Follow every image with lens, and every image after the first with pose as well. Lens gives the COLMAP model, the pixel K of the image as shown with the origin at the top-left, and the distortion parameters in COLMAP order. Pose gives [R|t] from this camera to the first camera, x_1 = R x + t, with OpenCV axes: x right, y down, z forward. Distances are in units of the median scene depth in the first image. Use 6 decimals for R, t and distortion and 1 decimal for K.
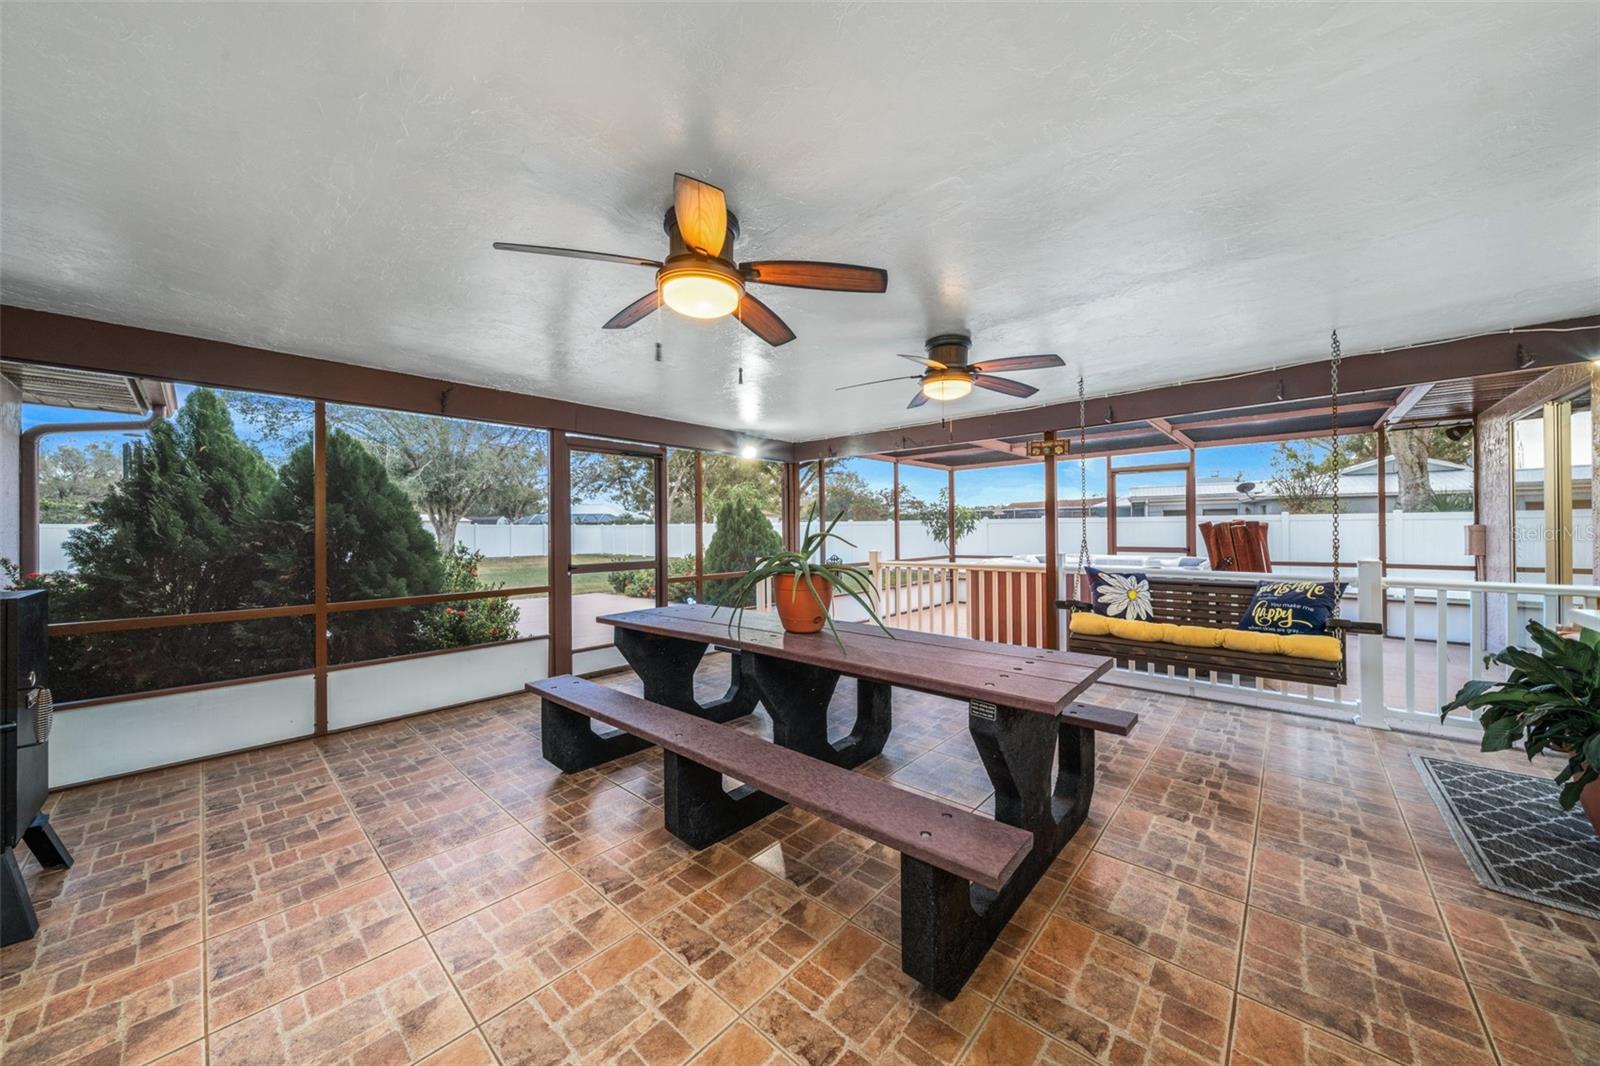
lens RADIAL K [[549.3, 0, 800.0], [0, 549.3, 533.0], [0, 0, 1]] dist [-0.001018, 0.000141]
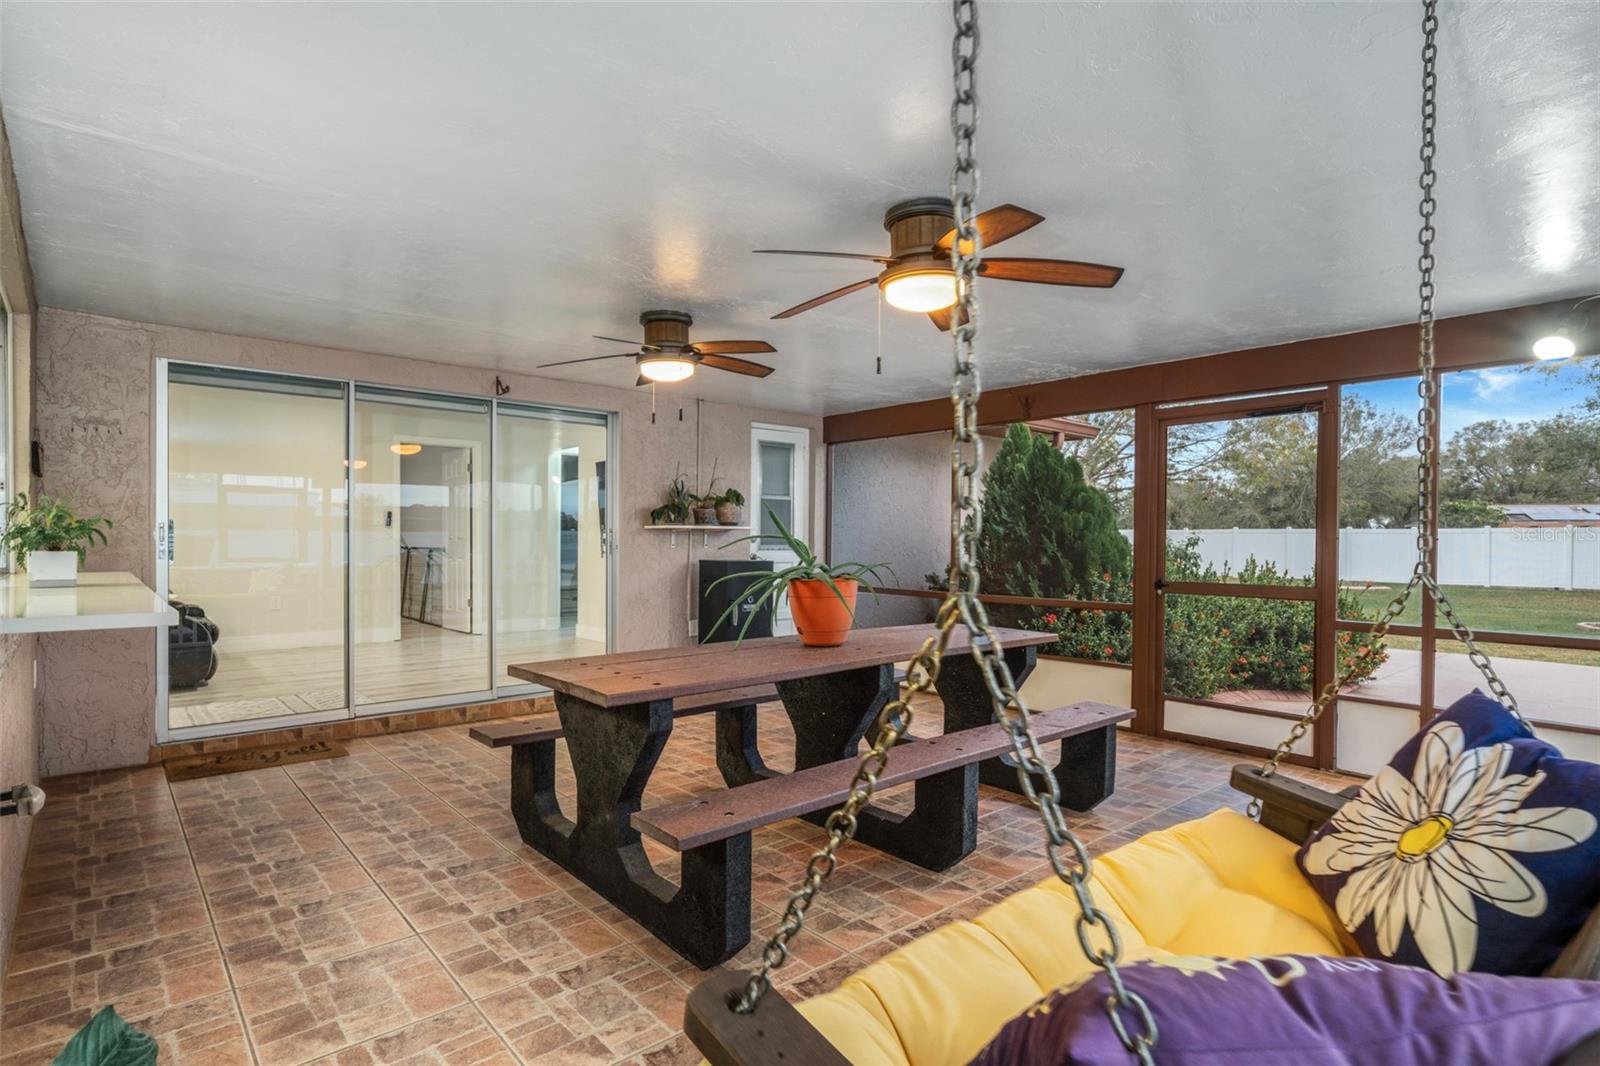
lens RADIAL K [[768.5, 0, 800.0], [0, 768.5, 533.0], [0, 0, 1]] dist [0.001202, 0.000280]
pose [[-0.099308, 0.001067, -0.995056, 0.946468], [-0.007386, 0.999971, 0.001810, -0.013311], [0.995029, 0.007529, -0.099297, 0.793566]]
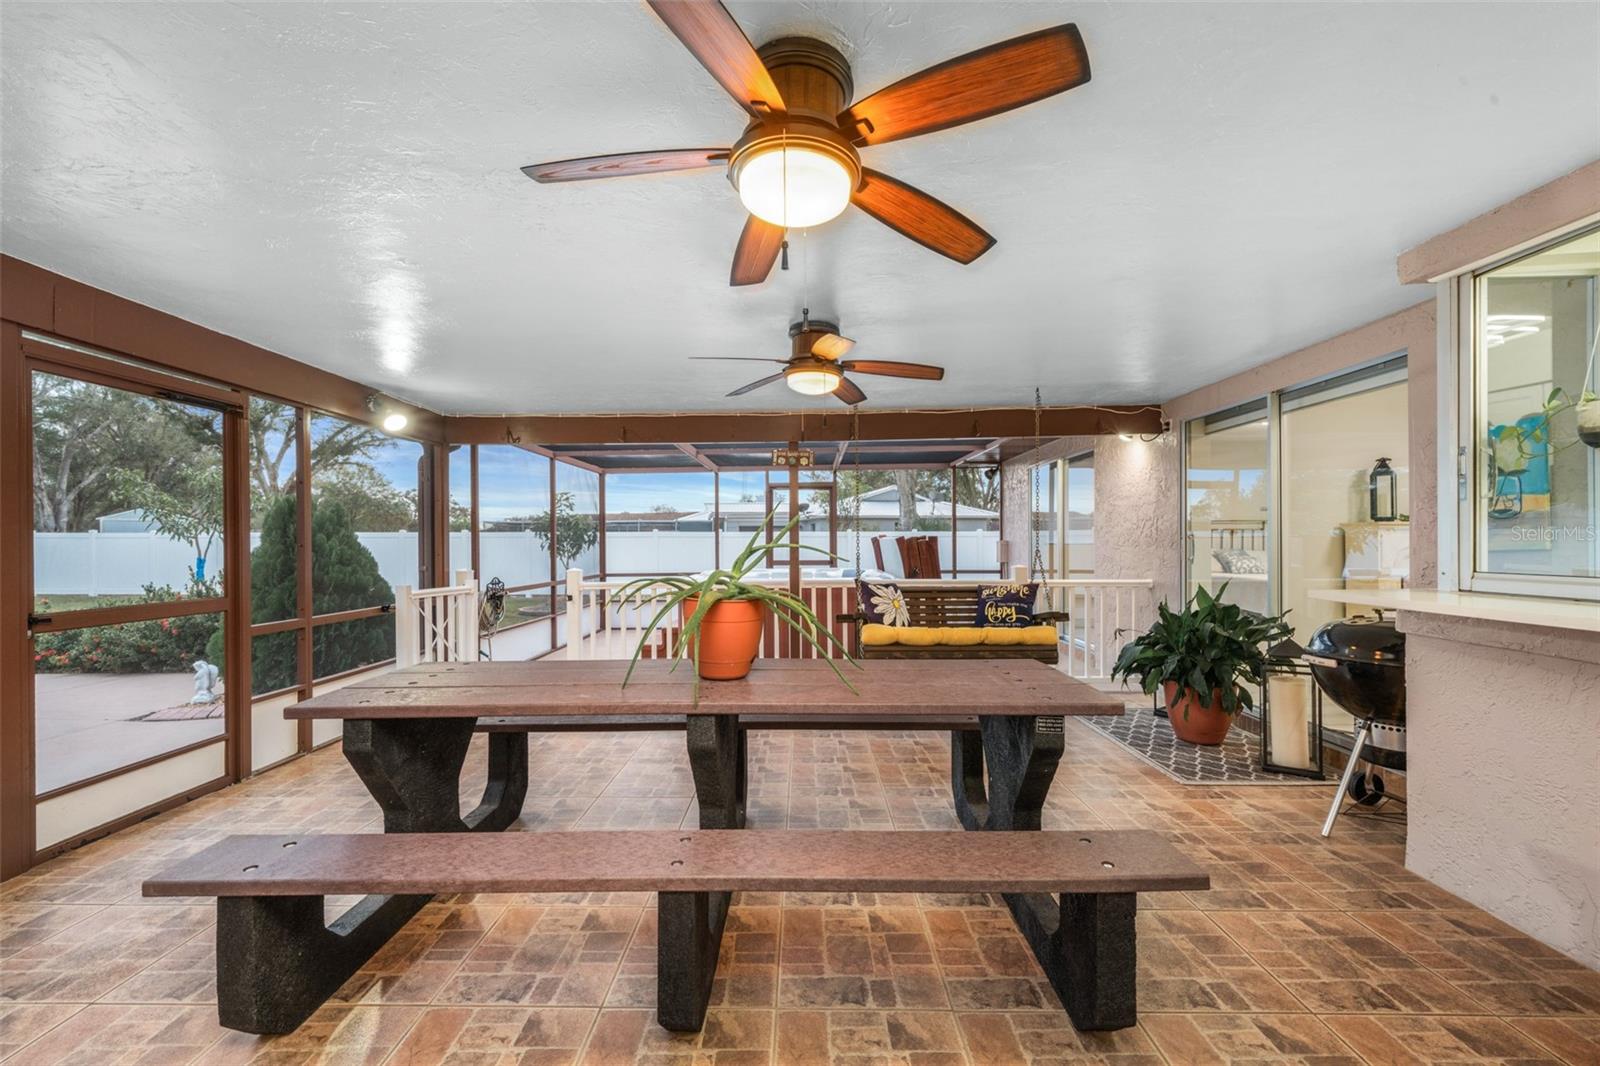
lens RADIAL K [[625.9, 0, 798.6], [0, 625.9, 546.2], [0, 0, 1]] dist [0.001924, 0.000058]
pose [[0.758362, -0.000424, 0.651833, -0.329667], [0.002715, 0.999993, -0.002509, 0.003498], [-0.651828, 0.003673, 0.758358, 0.204719]]
